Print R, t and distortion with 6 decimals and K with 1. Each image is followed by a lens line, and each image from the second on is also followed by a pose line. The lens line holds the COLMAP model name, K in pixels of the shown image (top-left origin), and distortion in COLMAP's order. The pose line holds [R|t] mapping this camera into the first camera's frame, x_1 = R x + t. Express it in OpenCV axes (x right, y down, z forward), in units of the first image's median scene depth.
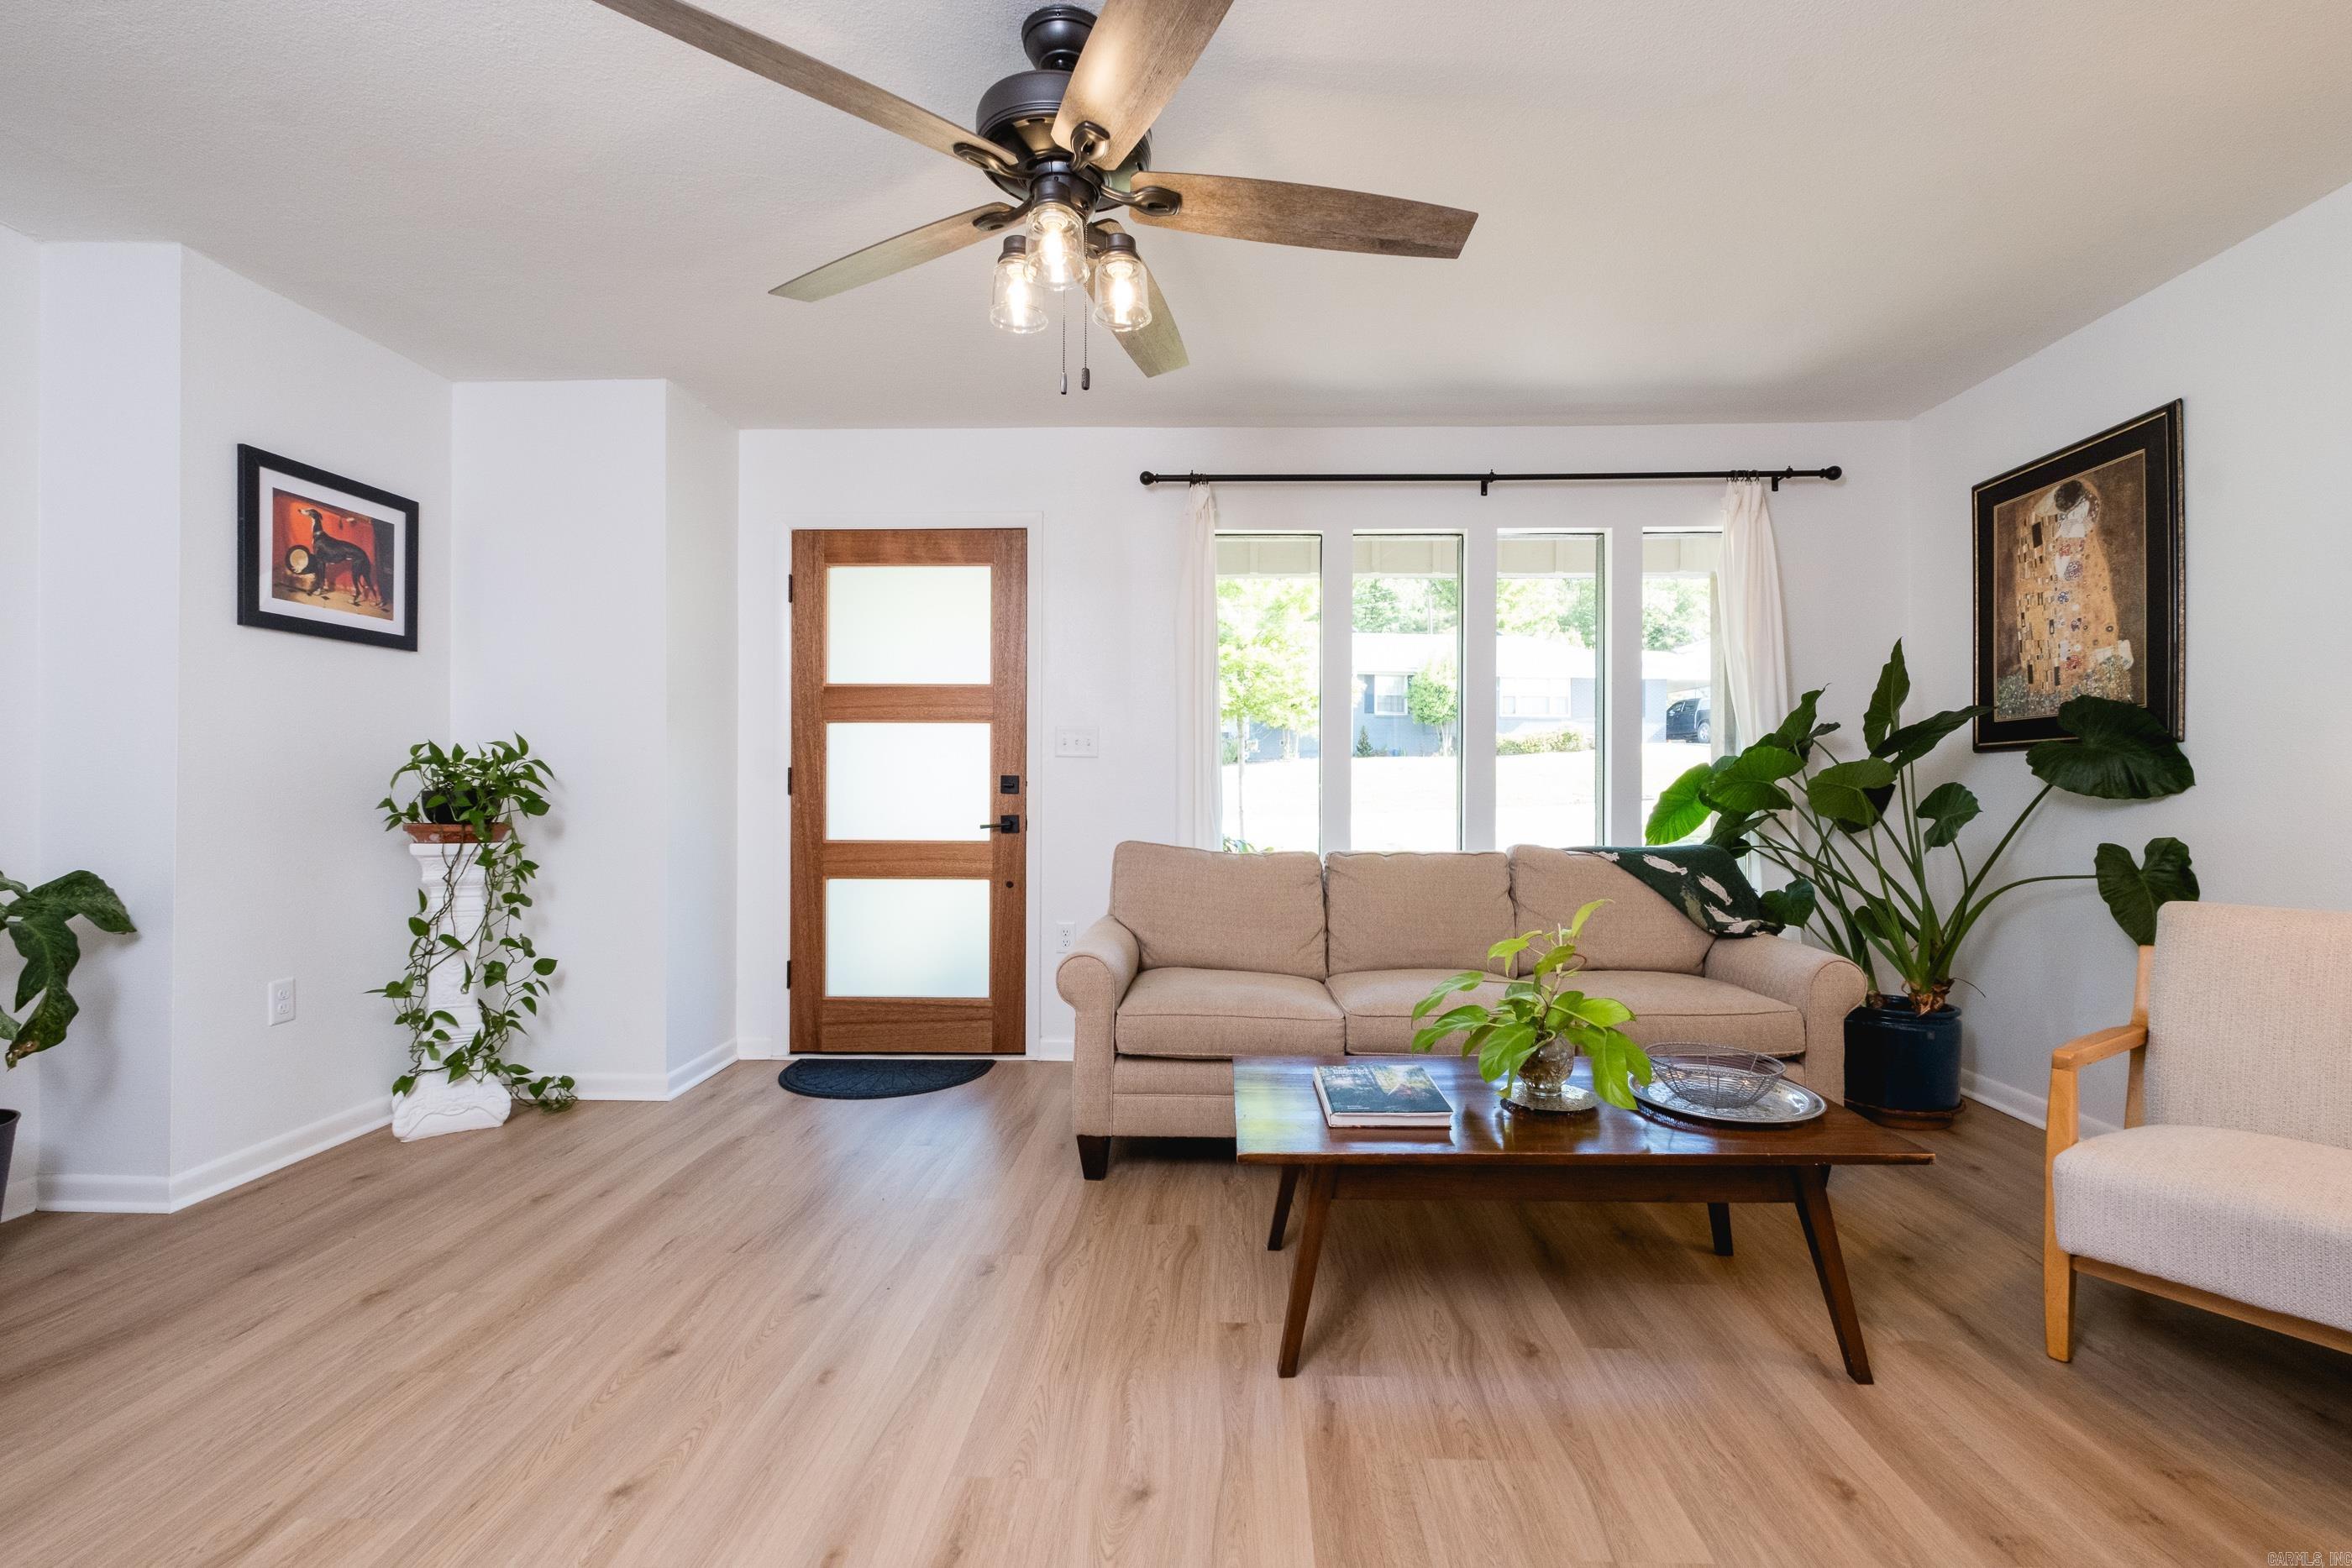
lens RADIAL K [[1007.8, 0, 1207.9], [0, 1007.8, 780.3], [0, 0, 1]] dist [0.004314, -0.004285]
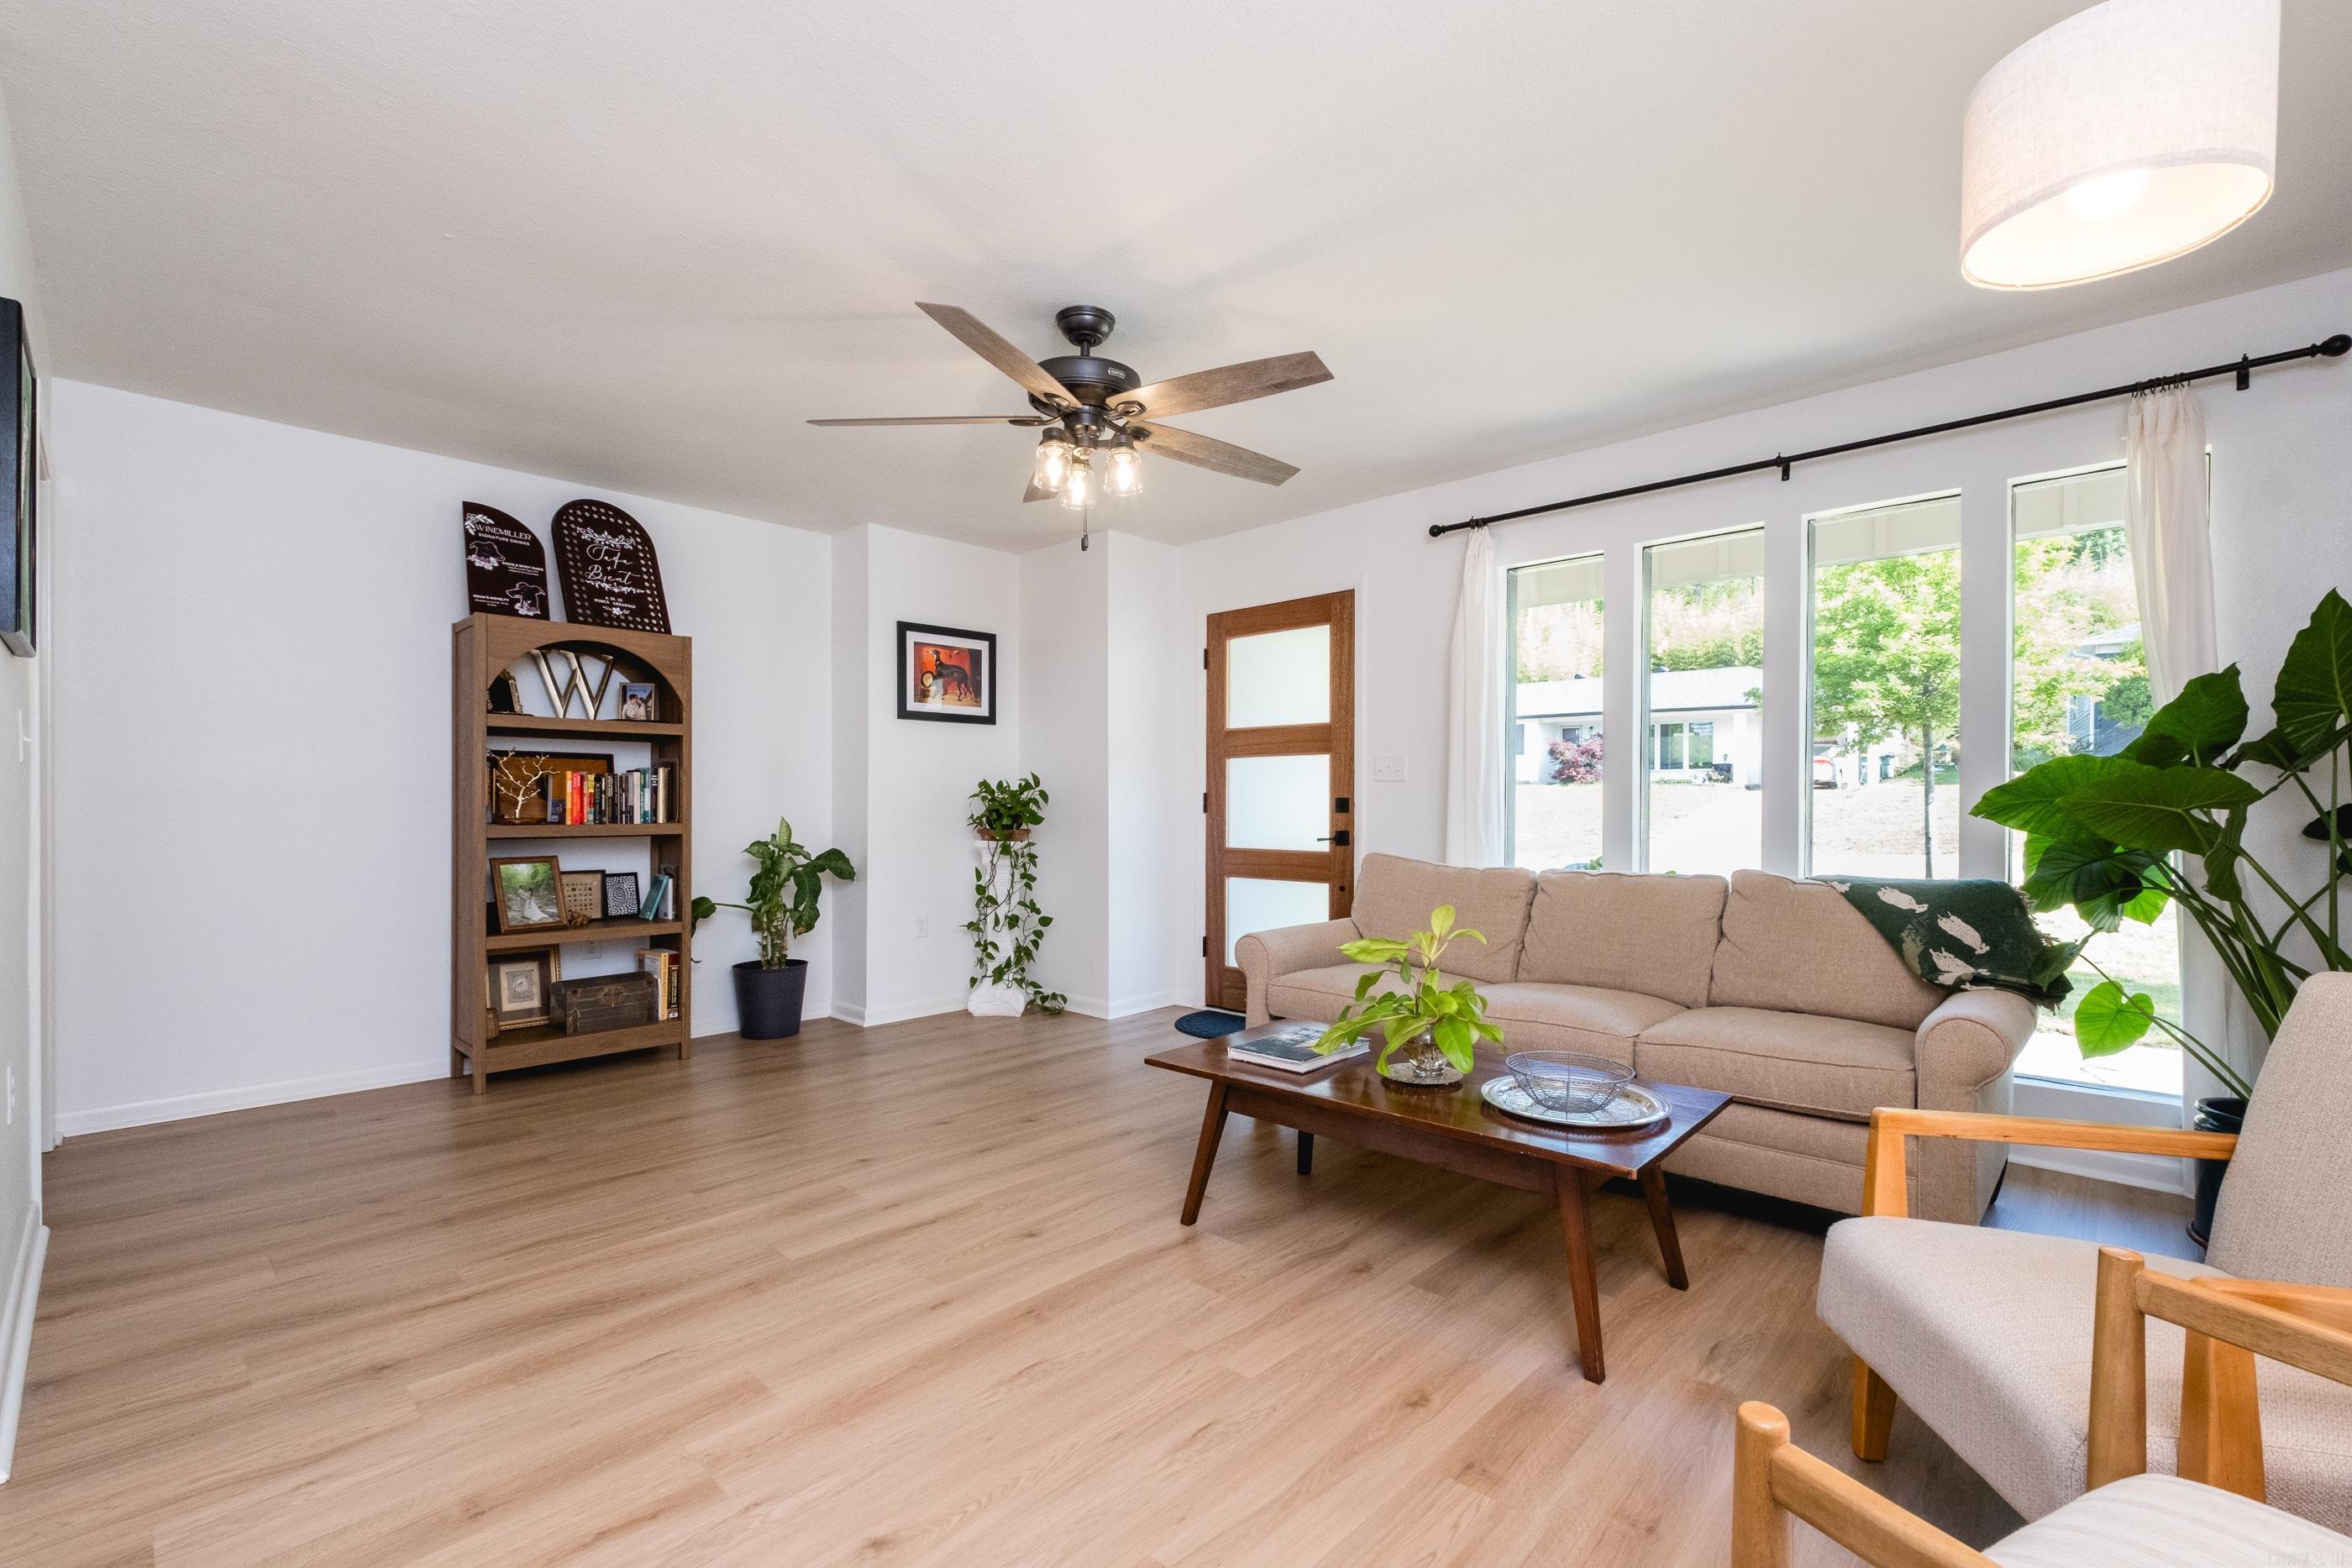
lens RADIAL K [[1019.9, 0, 1190.9], [0, 1019.9, 807.1], [0, 0, 1]] dist [0.002087, -0.000143]
pose [[0.745298, 0.000640, -0.666731, 0.582292], [0.002942, 0.999987, 0.004248, 0.001057], [0.666725, -0.005127, 0.745286, -0.030942]]
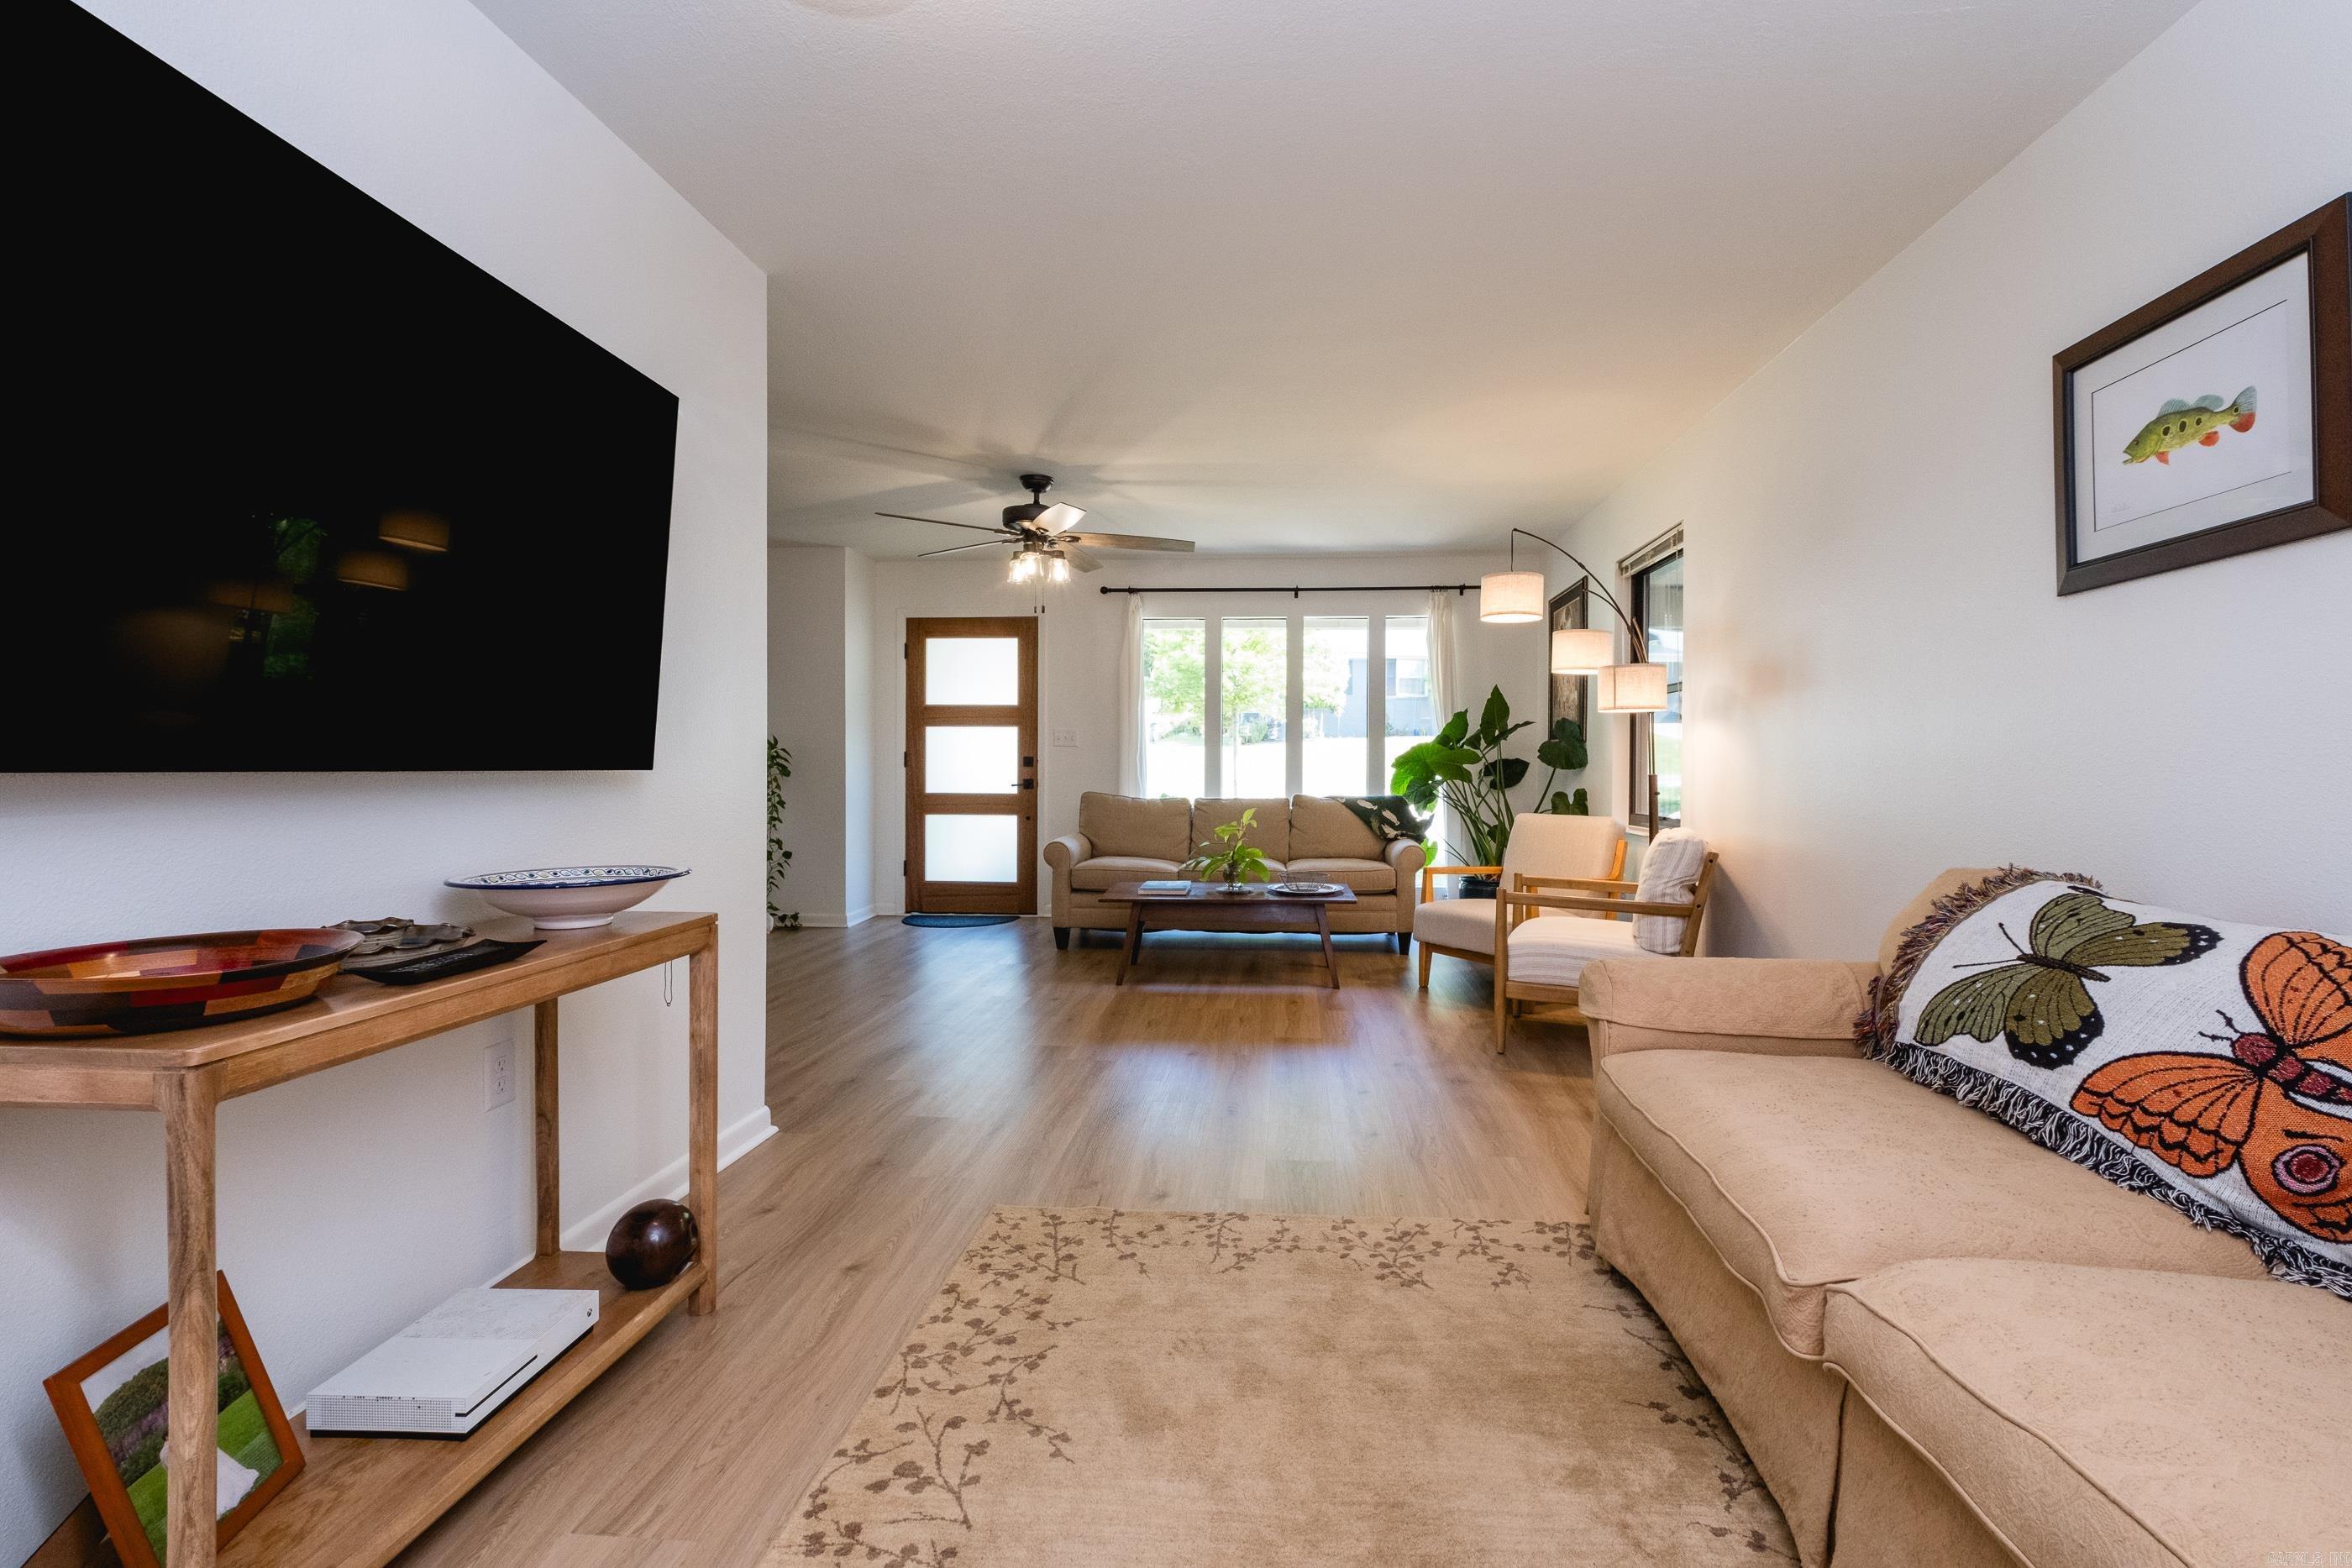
lens RADIAL K [[1021.6, 0, 1215.8], [0, 1021.6, 758.6], [0, 0, 1]] dist [0.001287, -0.000127]
pose [[0.999195, 0.002660, -0.040024, 0.246014], [-0.002663, 0.999996, -0.000015, -0.002094], [0.040024, 0.000121, 0.999199, -0.942279]]
